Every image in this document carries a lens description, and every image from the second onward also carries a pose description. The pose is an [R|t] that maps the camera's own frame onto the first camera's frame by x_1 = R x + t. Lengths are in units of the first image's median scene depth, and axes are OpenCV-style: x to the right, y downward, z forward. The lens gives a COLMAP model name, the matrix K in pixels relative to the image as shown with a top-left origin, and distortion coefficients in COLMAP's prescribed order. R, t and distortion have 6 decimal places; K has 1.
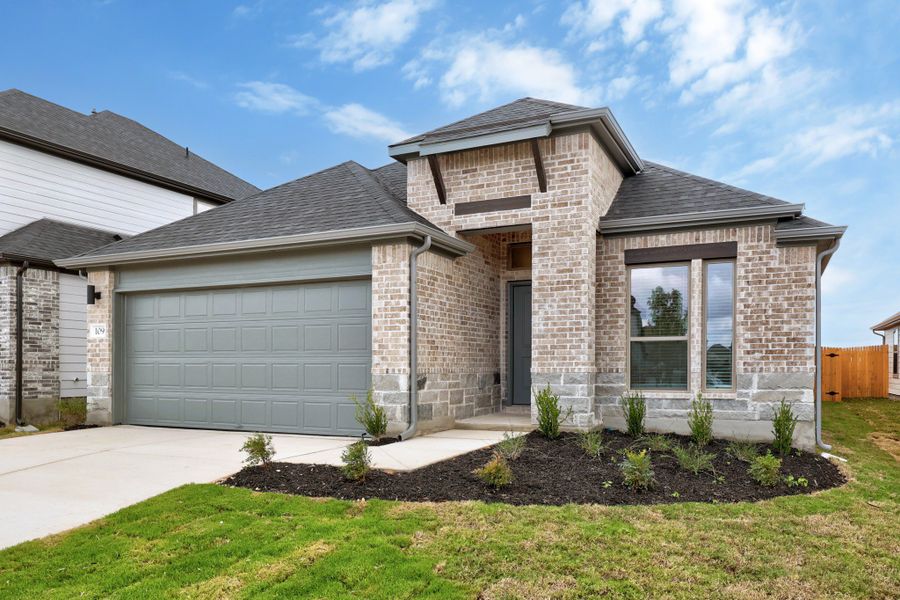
lens RADIAL K [[648.8, 0, 501.8], [0, 648.8, 373.2], [0, 0, 1]] dist [-0.010589, -0.002566]
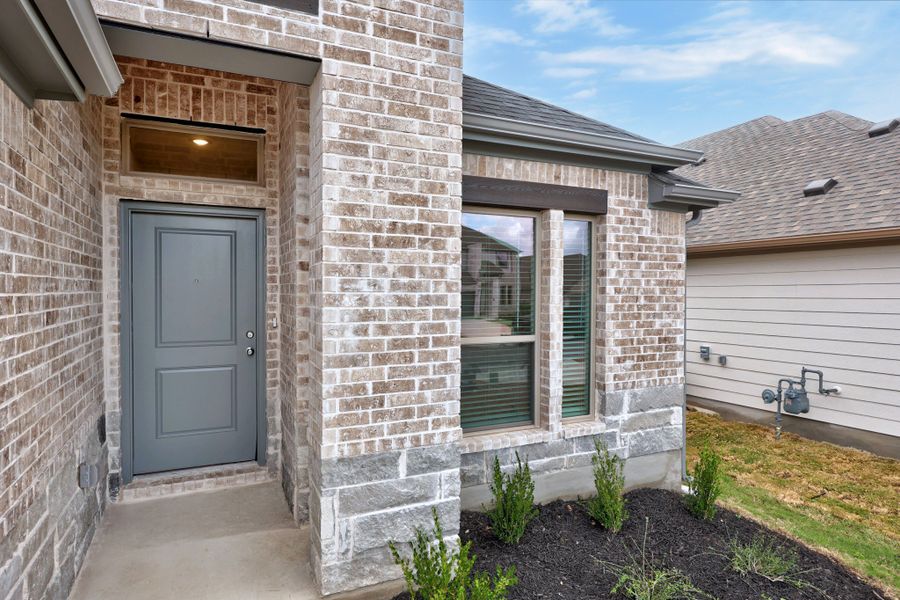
lens RADIAL K [[524.4, 0, 461.4], [0, 524.4, 302.0], [0, 0, 1]] dist [-0.005569, -0.000931]
pose [[0.659995, -0.009489, 0.751210, -0.130771], [0.001981, 0.999939, 0.010891, -0.097231], [-0.751267, -0.005700, 0.659974, 0.758582]]
